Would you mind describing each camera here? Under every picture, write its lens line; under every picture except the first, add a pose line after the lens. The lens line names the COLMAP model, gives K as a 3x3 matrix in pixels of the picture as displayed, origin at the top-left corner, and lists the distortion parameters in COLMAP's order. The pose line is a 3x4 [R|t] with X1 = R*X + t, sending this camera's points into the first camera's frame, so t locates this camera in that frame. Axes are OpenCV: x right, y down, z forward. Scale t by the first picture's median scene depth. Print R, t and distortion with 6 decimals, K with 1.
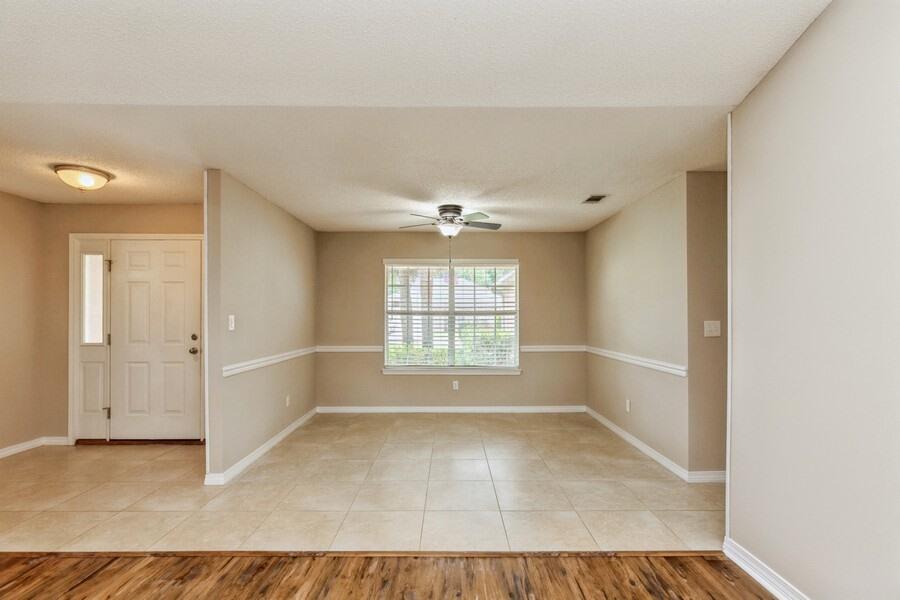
lens RADIAL K [[426.5, 0, 452.2], [0, 426.5, 315.1], [0, 0, 1]] dist [-0.001955, -0.000187]
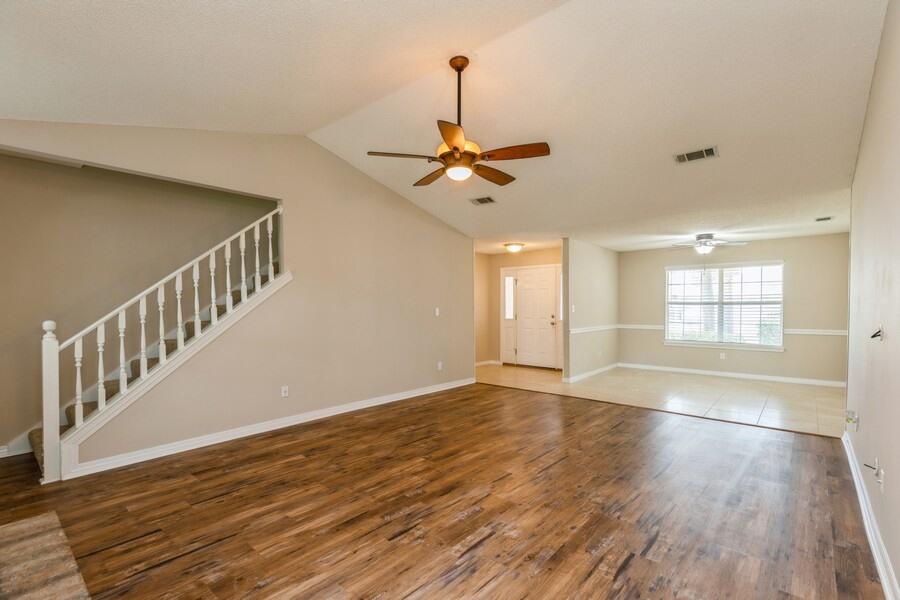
lens RADIAL K [[408.8, 0, 452.0], [0, 408.8, 304.4], [0, 0, 1]] dist [0.001313, -0.000061]
pose [[0.755154, -0.004141, -0.655535, 0.214920], [0.002835, 0.999991, -0.003051, 0.000289], [0.655542, 0.000446, 0.755159, -0.562257]]
